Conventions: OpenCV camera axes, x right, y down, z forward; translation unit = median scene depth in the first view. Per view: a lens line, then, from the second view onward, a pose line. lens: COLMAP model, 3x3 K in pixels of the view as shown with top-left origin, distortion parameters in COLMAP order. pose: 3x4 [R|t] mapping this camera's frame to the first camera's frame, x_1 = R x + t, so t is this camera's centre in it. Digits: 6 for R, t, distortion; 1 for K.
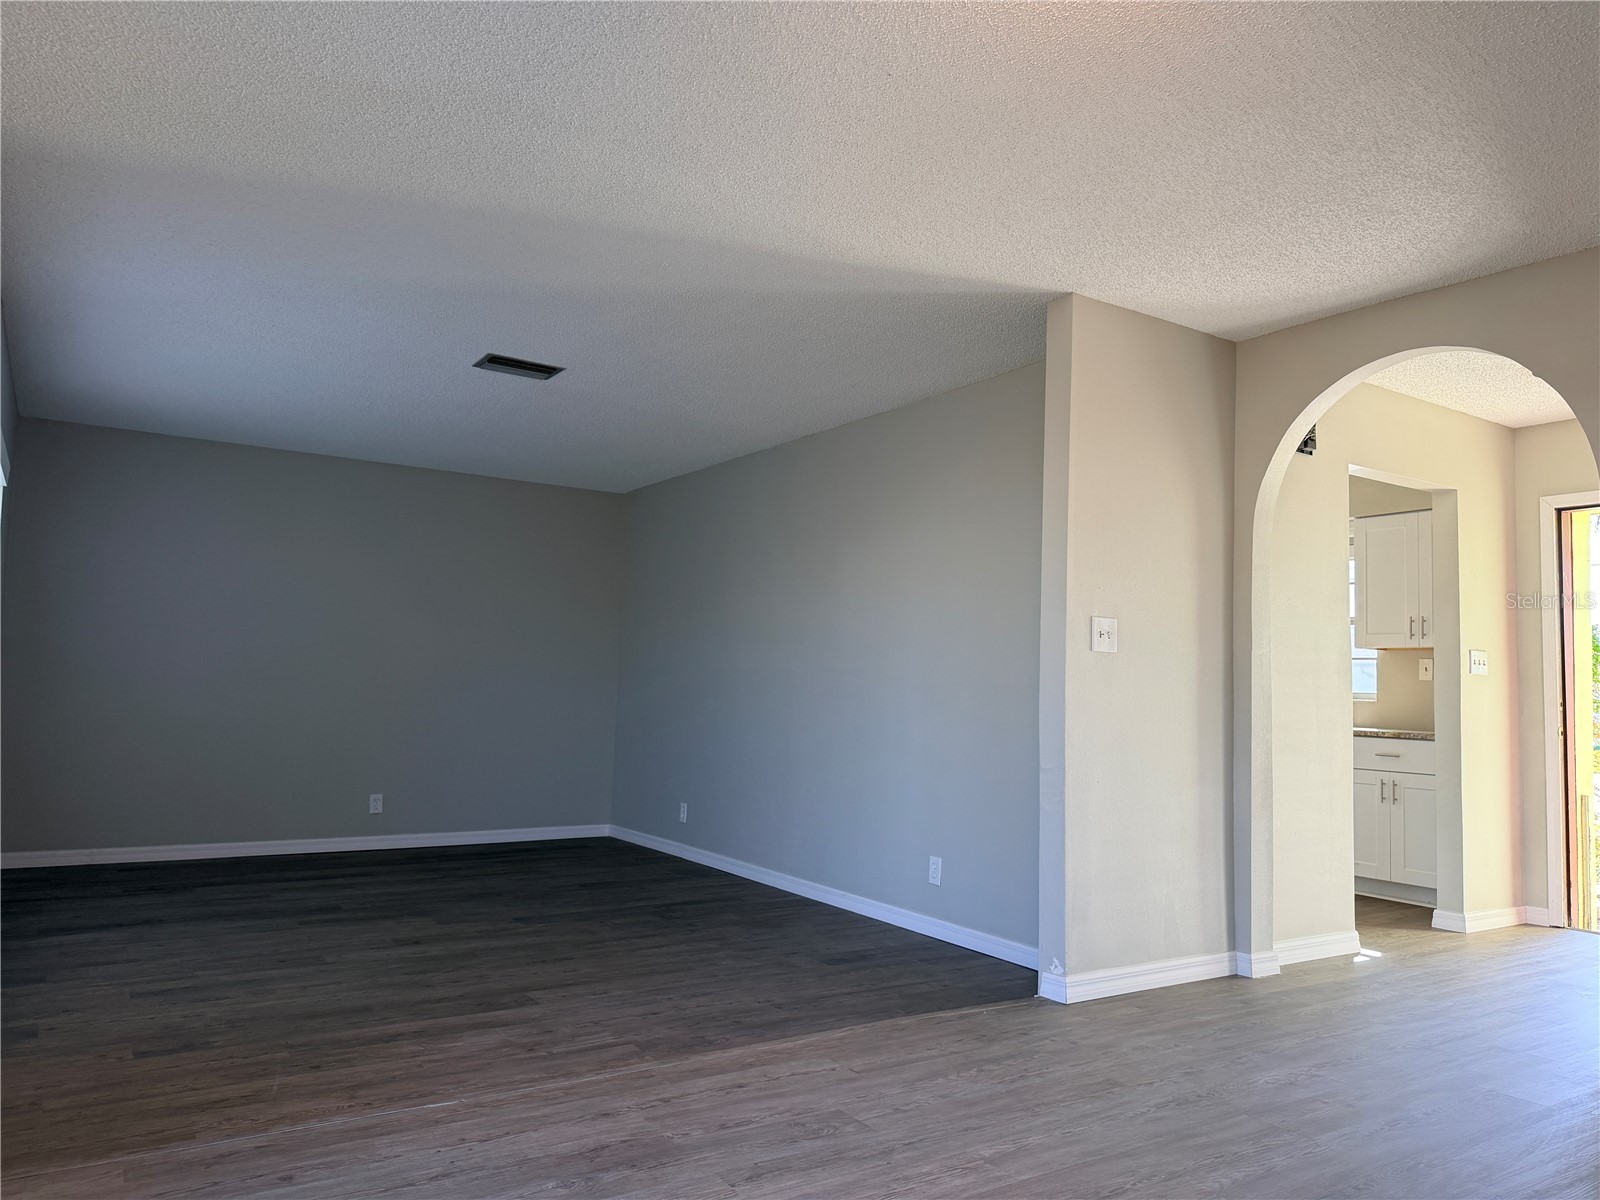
lens RADIAL K [[1160.9, 0, 797.7], [0, 1160.9, 603.8], [0, 0, 1]] dist [0.048818, -0.045253]
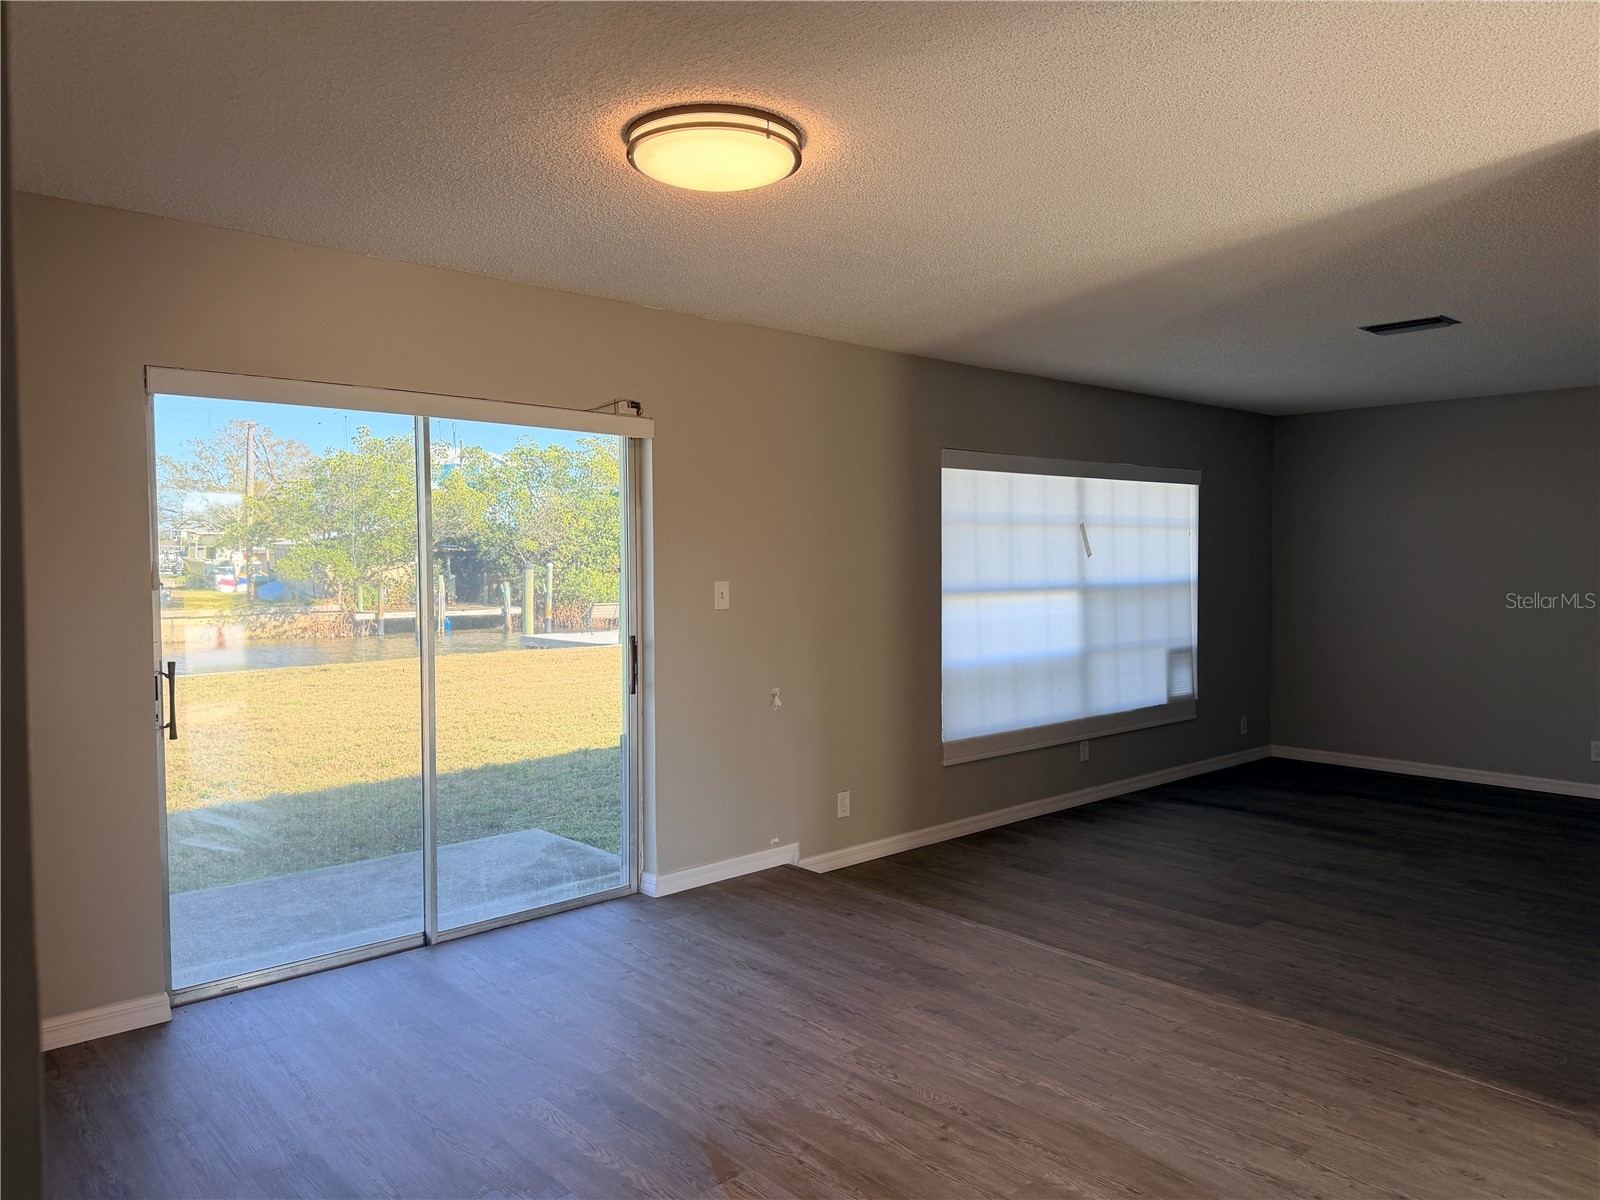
lens RADIAL K [[1160.9, 0, 797.7], [0, 1160.9, 603.8], [0, 0, 1]] dist [0.048818, -0.045253]
pose [[0.135034, 0.012761, -0.990759, 1.006232], [0.078006, 0.996677, 0.023469, -0.047314], [0.987766, -0.080454, 0.133590, 0.496993]]
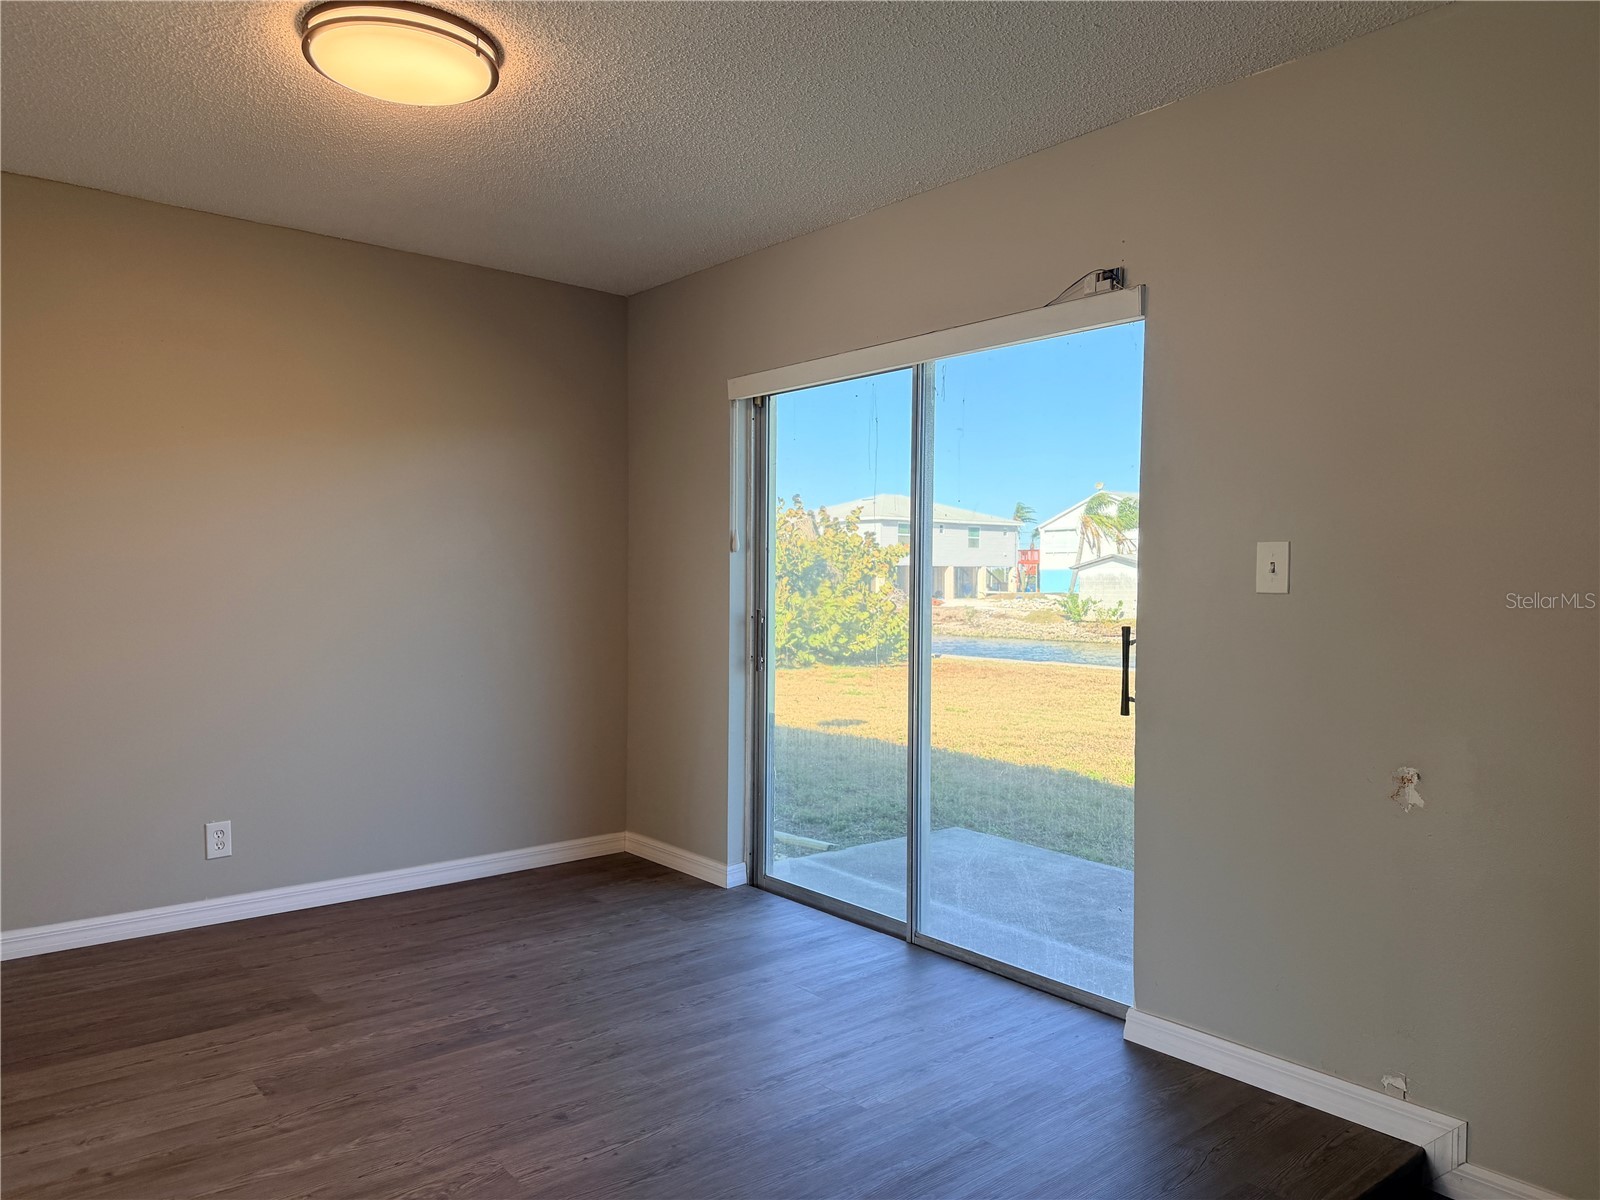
lens RADIAL K [[1160.9, 0, 797.7], [0, 1160.9, 603.8], [0, 0, 1]] dist [0.048818, -0.045253]
pose [[-0.997153, -0.034352, -0.067123, -0.119913], [-0.031113, 0.998328, -0.048715, 0.046619], [0.068684, -0.046488, -0.996555, 1.412803]]
